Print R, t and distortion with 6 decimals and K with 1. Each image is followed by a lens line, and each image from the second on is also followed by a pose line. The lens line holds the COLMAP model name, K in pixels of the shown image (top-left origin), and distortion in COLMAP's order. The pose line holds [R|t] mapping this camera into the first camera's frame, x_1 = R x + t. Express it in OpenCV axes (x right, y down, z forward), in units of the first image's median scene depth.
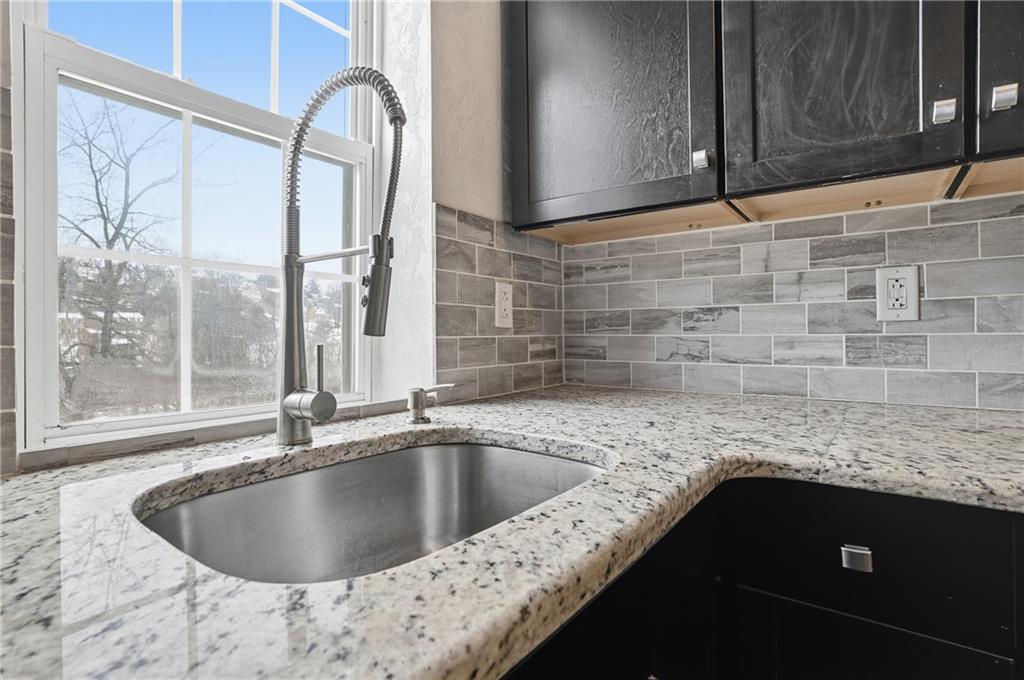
lens RADIAL K [[508.2, 0, 512.7], [0, 508.2, 330.2], [0, 0, 1]] dist [-0.064876, 0.037449]
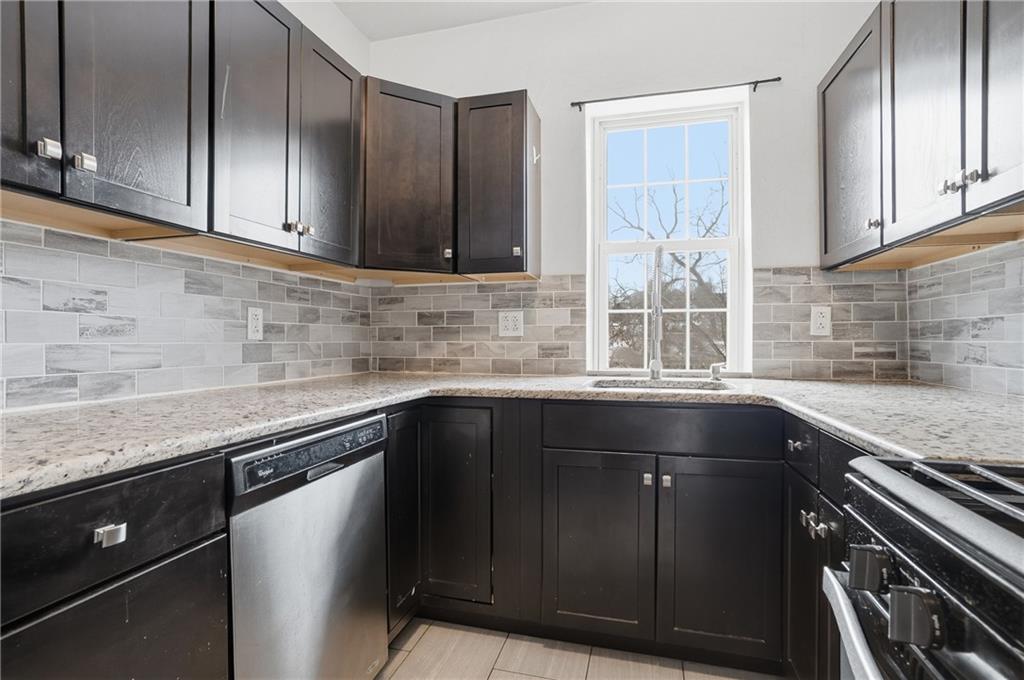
lens RADIAL K [[508.2, 0, 512.7], [0, 508.2, 330.2], [0, 0, 1]] dist [-0.064876, 0.037449]
pose [[0.377586, -0.011690, -0.925901, 0.996686], [0.002548, 0.999930, -0.011586, -0.005999], [0.925971, 0.002015, 0.377589, -0.413186]]
